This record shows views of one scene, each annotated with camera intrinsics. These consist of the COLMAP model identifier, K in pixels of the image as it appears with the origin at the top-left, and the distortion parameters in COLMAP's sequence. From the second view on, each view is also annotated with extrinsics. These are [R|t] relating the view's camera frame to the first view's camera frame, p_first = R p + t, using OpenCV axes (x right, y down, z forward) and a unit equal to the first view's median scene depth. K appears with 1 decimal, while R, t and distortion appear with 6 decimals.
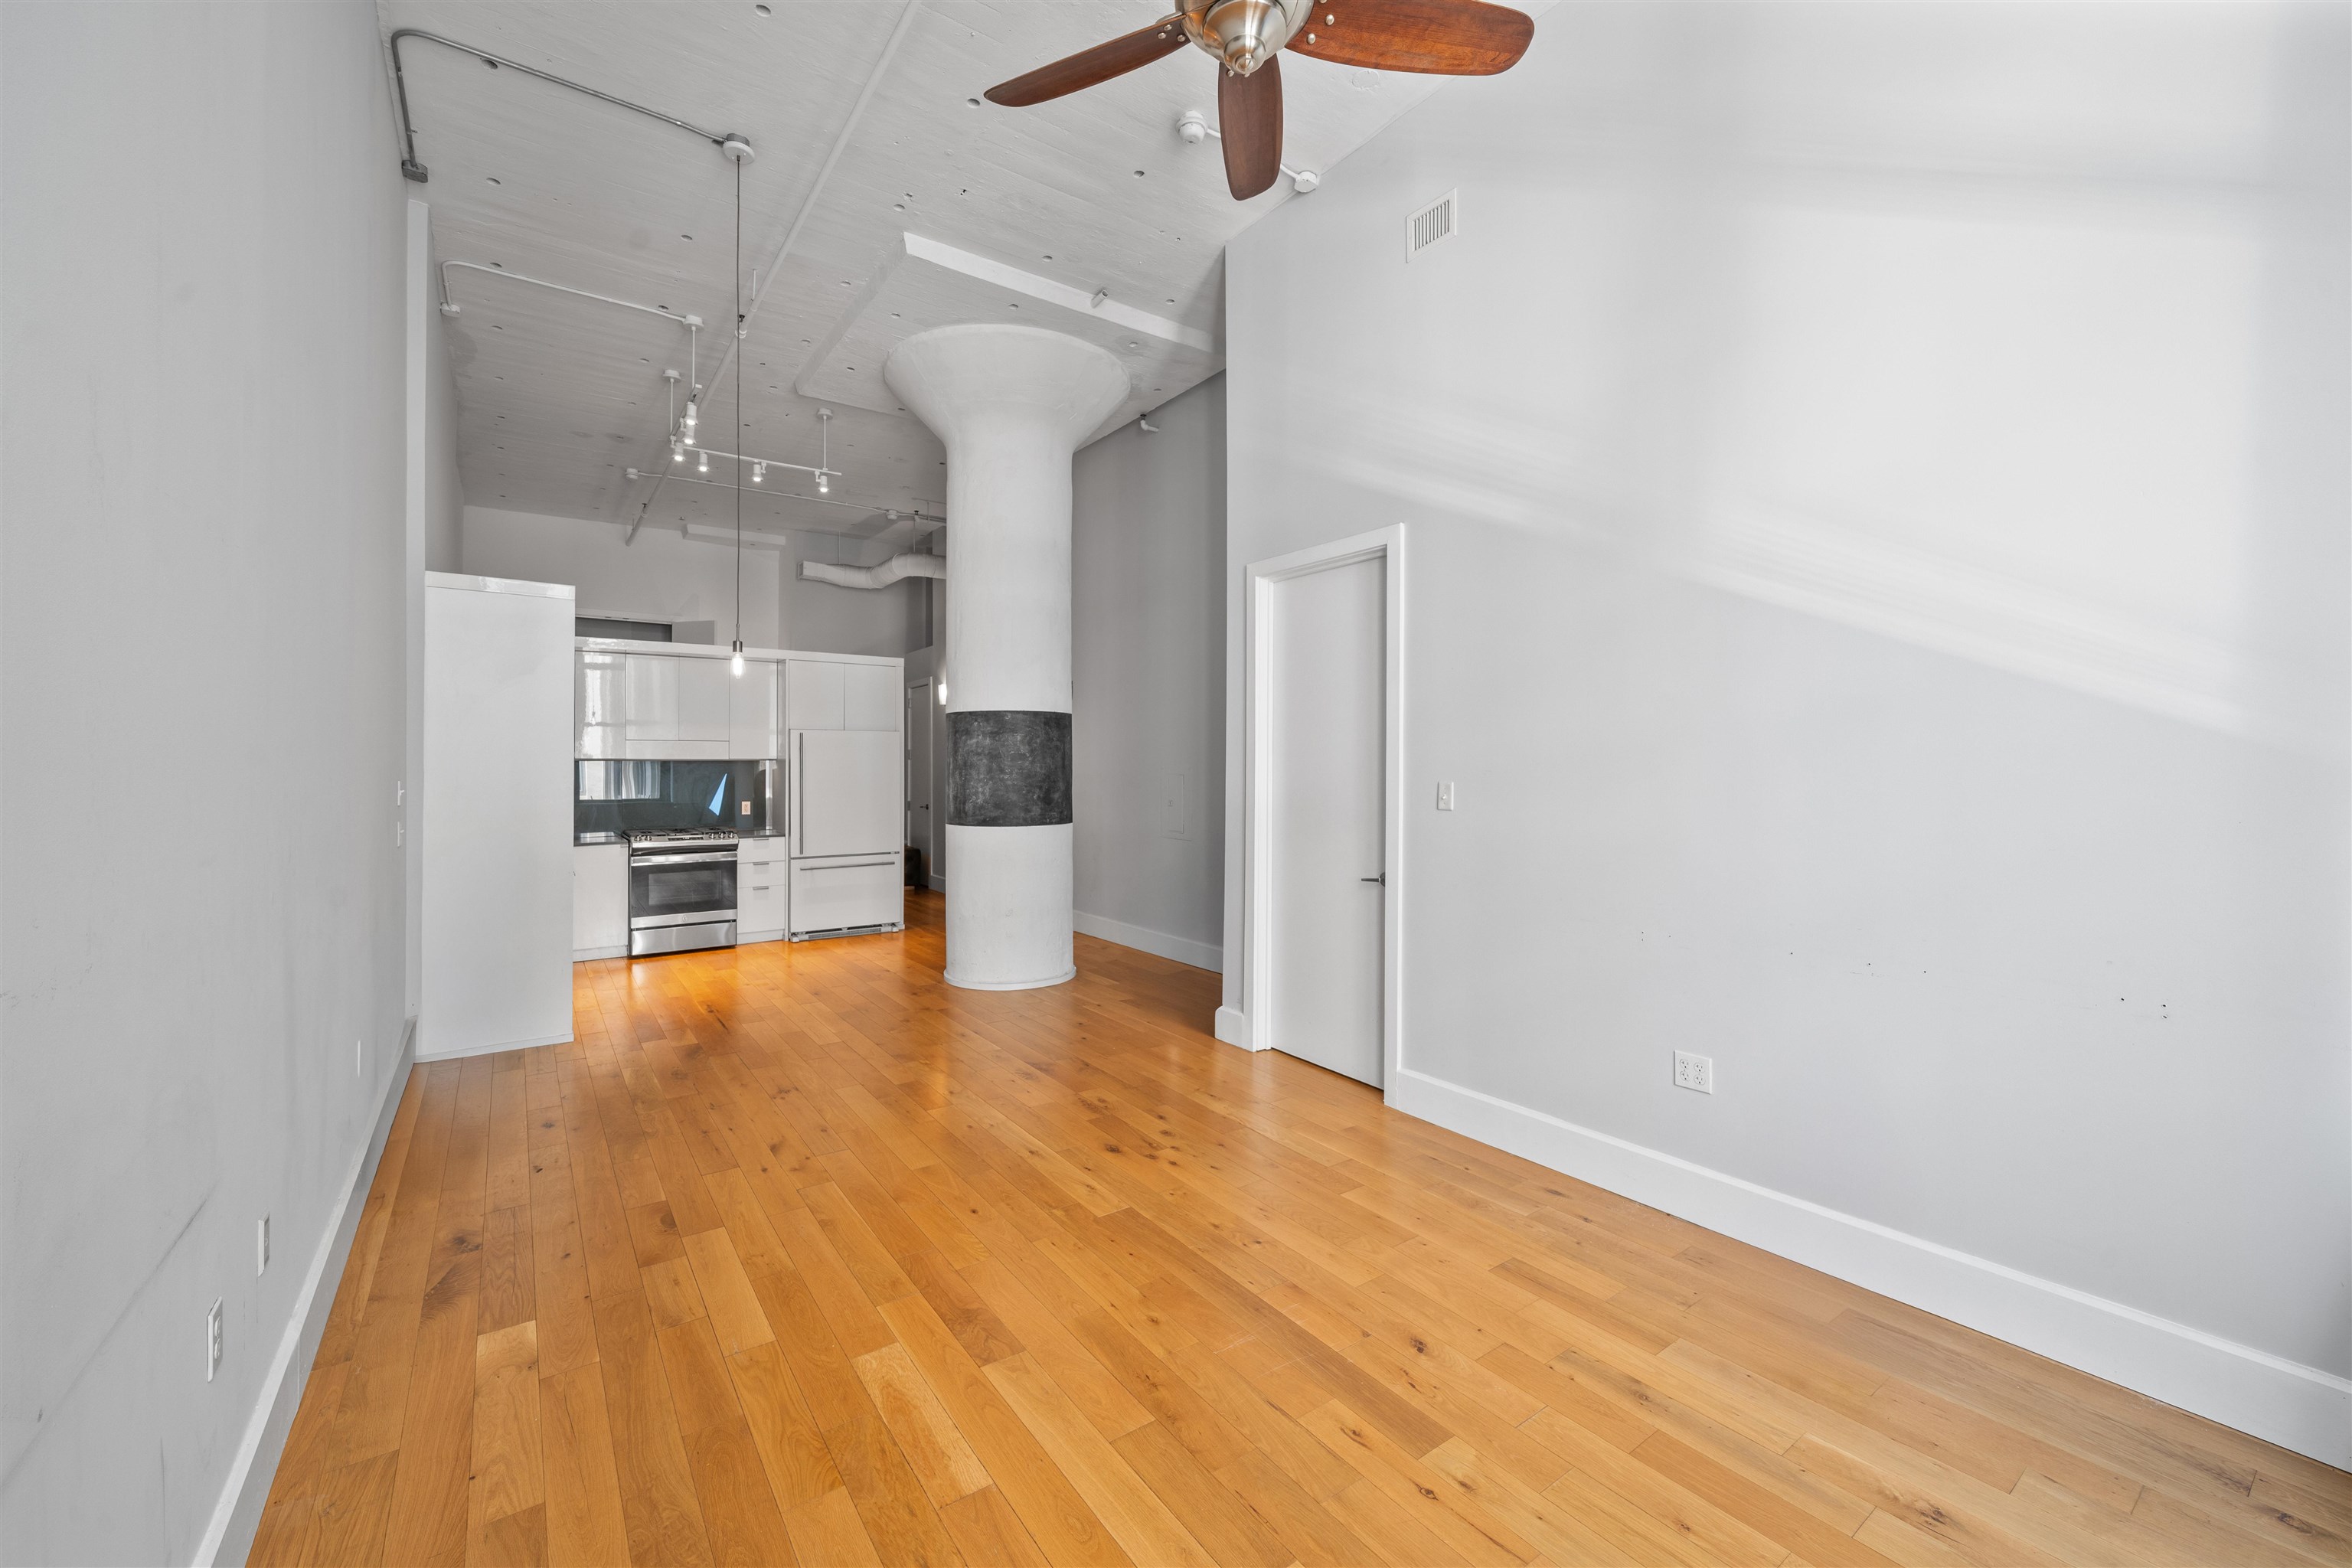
lens RADIAL K [[947.7, 0, 1176.0], [0, 947.7, 784.0], [0, 0, 1]] dist [0.000165, 0.000001]
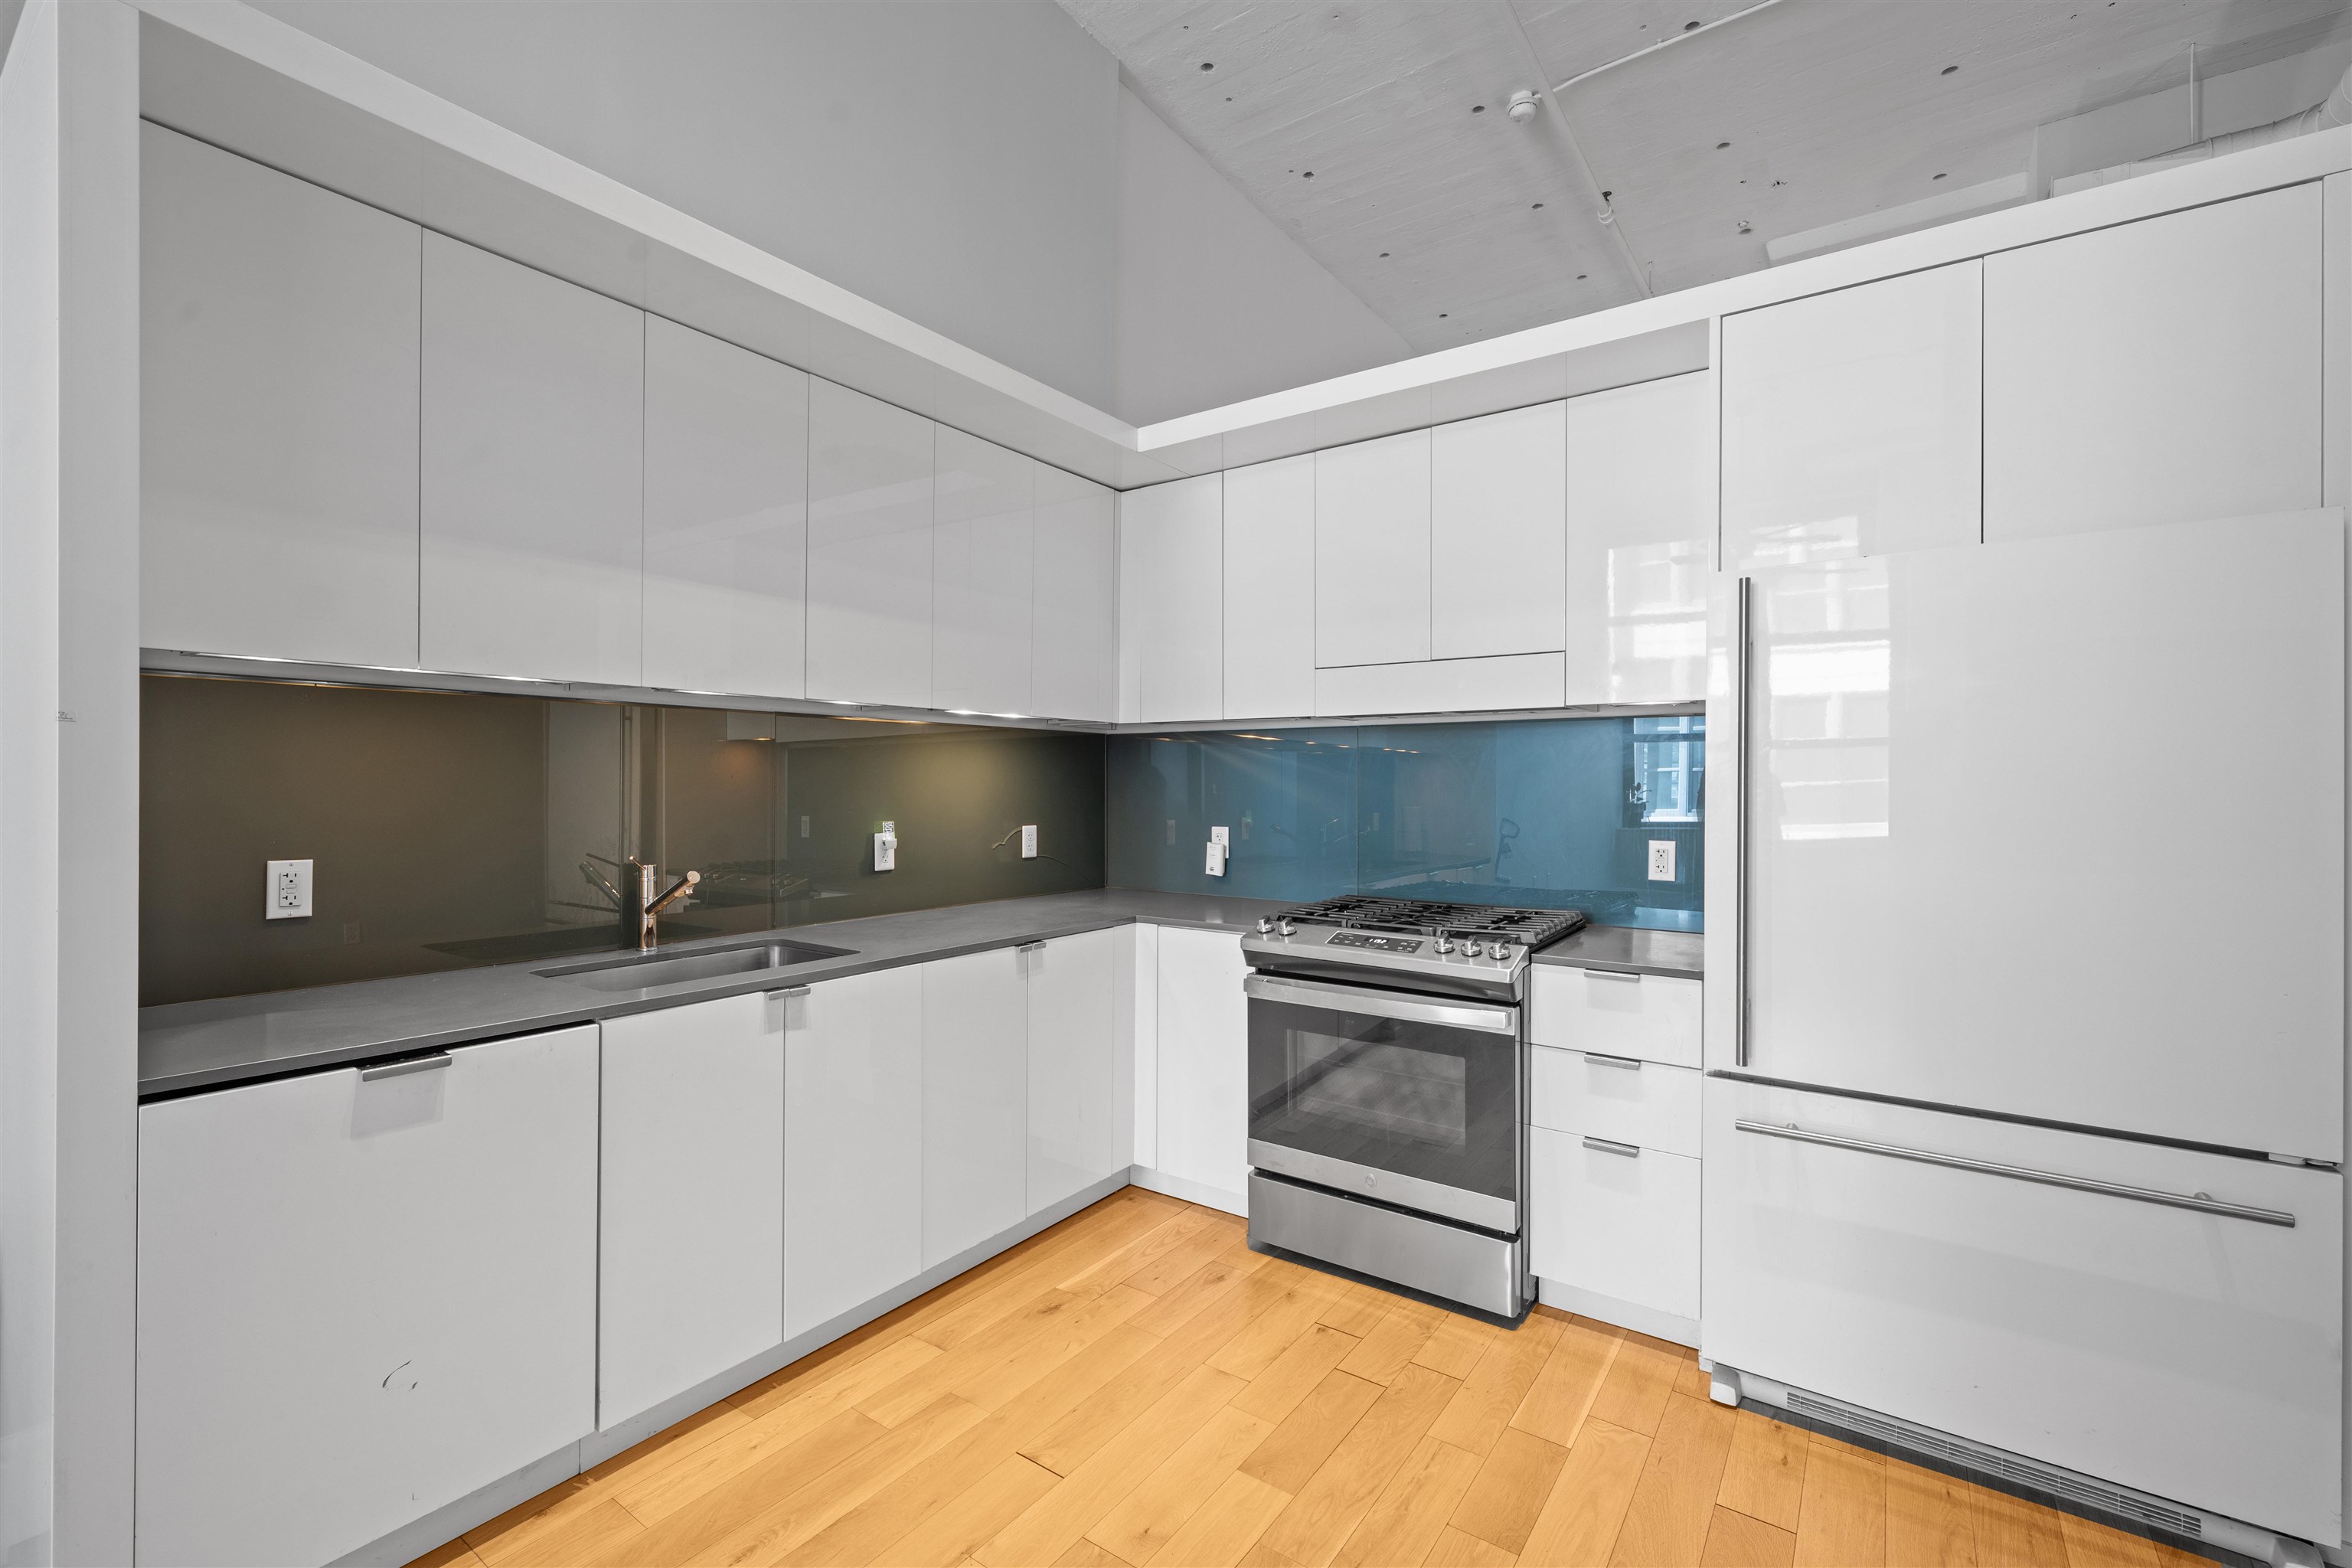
lens RADIAL K [[1011.1, 0, 1176.0], [0, 1011.1, 784.0], [0, 0, 1]] dist [-0.000860, -0.000131]
pose [[0.336565, -0.002855, -0.941656, -0.203551], [-0.007854, 0.999952, -0.005839, 0.005420], [0.941627, 0.009361, 0.336526, 0.782458]]
